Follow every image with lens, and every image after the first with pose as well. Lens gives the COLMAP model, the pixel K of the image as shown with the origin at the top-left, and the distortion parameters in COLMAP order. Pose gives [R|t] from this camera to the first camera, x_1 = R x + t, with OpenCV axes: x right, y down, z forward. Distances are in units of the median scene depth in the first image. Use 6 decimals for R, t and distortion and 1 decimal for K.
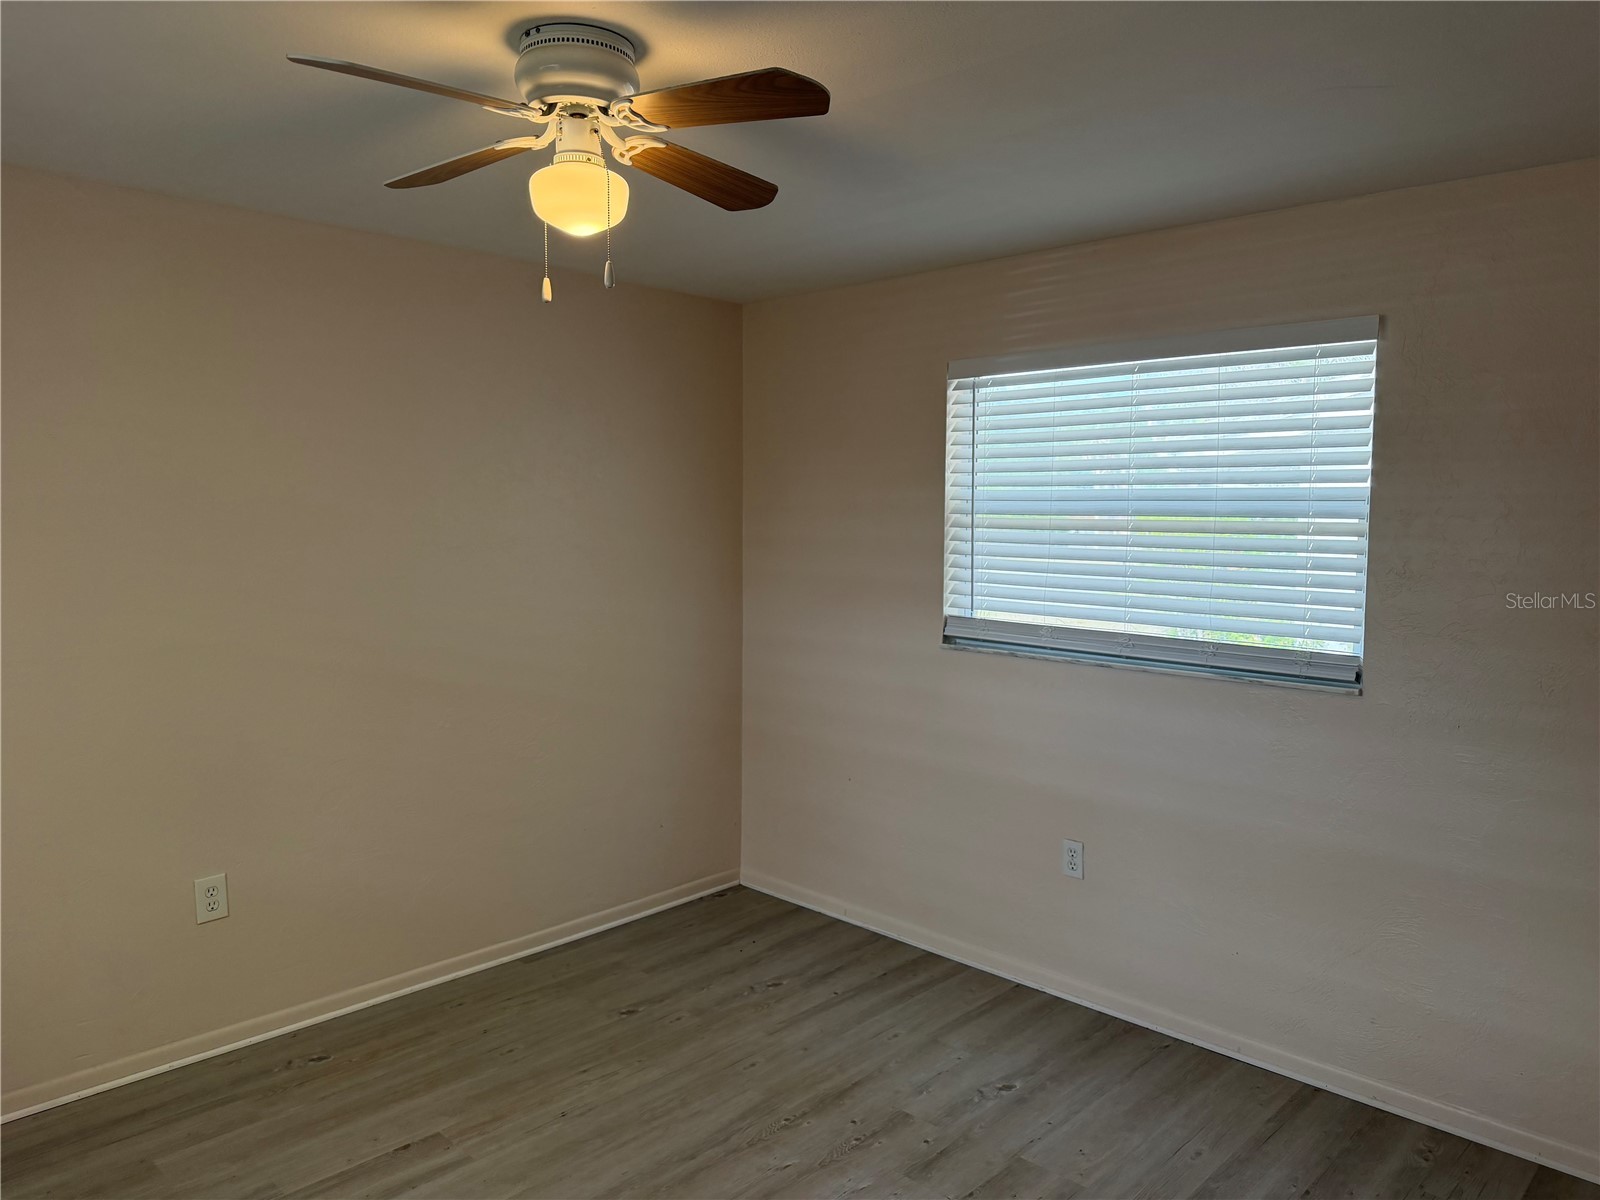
lens RADIAL K [[1134.7, 0, 817.1], [0, 1134.7, 570.3], [0, 0, 1]] dist [0.071395, -0.090564]
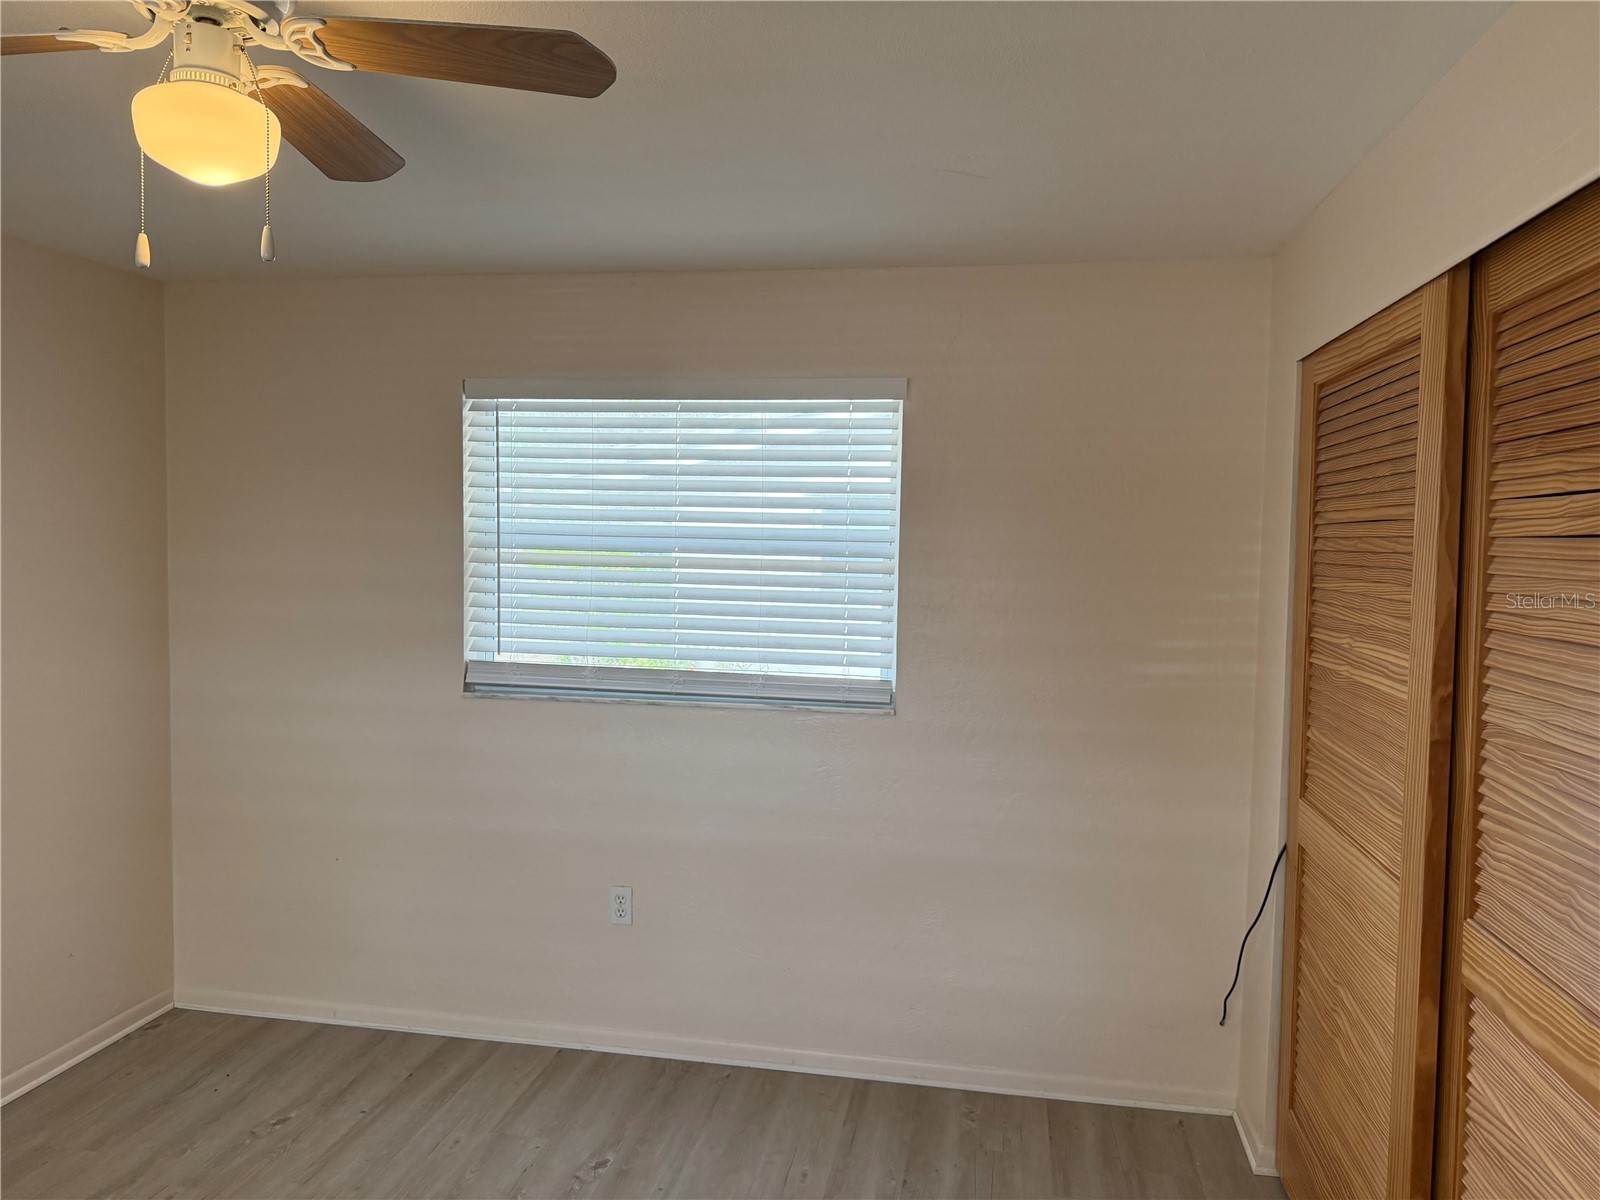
lens RADIAL K [[1134.7, 0, 832.3], [0, 1134.7, 590.4], [0, 0, 1]] dist [0.071395, -0.090564]
pose [[0.837680, -0.017657, 0.545875, -0.155220], [0.018364, 0.999823, 0.004160, -0.015906], [-0.545852, 0.006540, 0.837856, 0.092826]]
